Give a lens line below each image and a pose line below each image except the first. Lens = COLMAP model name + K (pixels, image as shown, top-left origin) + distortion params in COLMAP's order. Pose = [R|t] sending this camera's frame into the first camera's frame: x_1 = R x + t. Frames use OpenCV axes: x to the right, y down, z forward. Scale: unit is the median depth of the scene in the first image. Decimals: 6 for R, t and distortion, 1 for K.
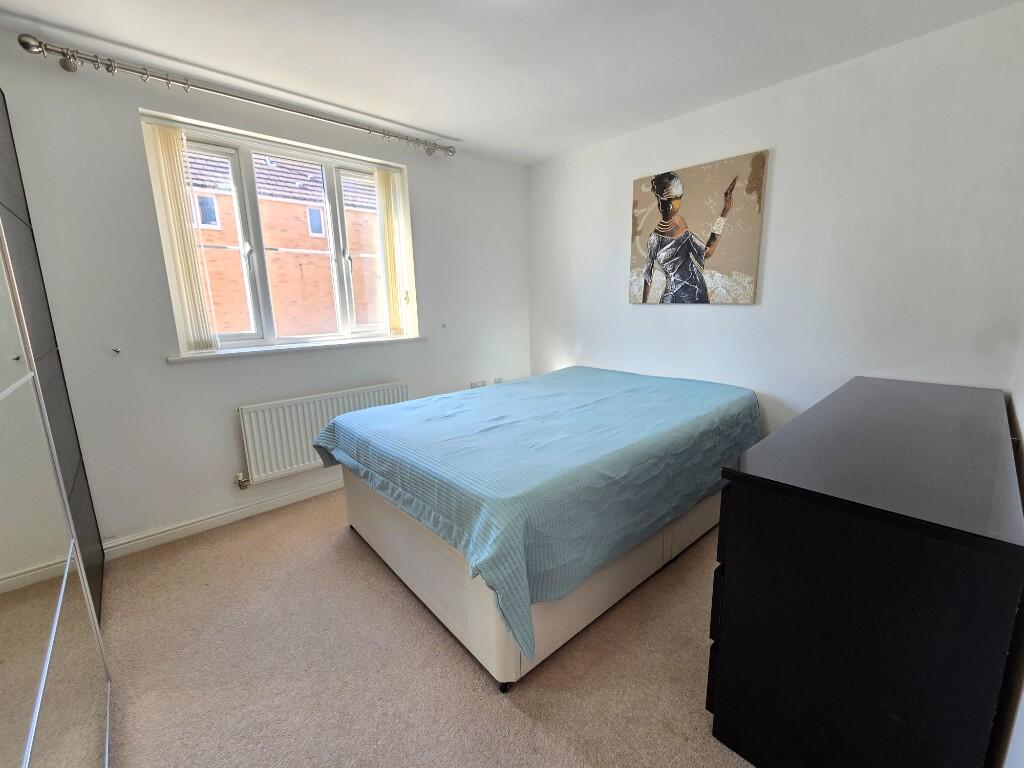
lens RADIAL K [[417.0, 0, 517.4], [0, 417.0, 382.7], [0, 0, 1]] dist [0.000577, -0.000333]
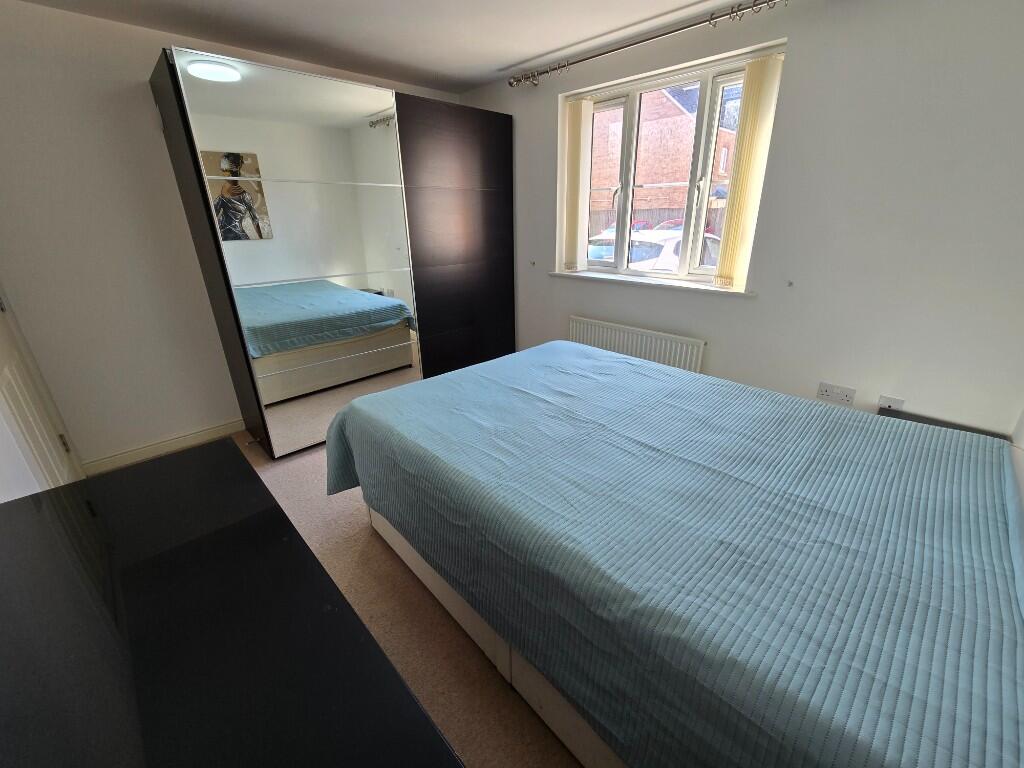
lens RADIAL K [[421.4, 0, 513.9], [0, 421.4, 397.3], [0, 0, 1]] dist [-0.051525, -0.000085]
pose [[0.022870, 0.403455, -0.914714, 0.712041], [-0.188379, 0.900302, 0.392389, -0.217605], [0.981830, 0.163339, 0.096592, 0.788458]]
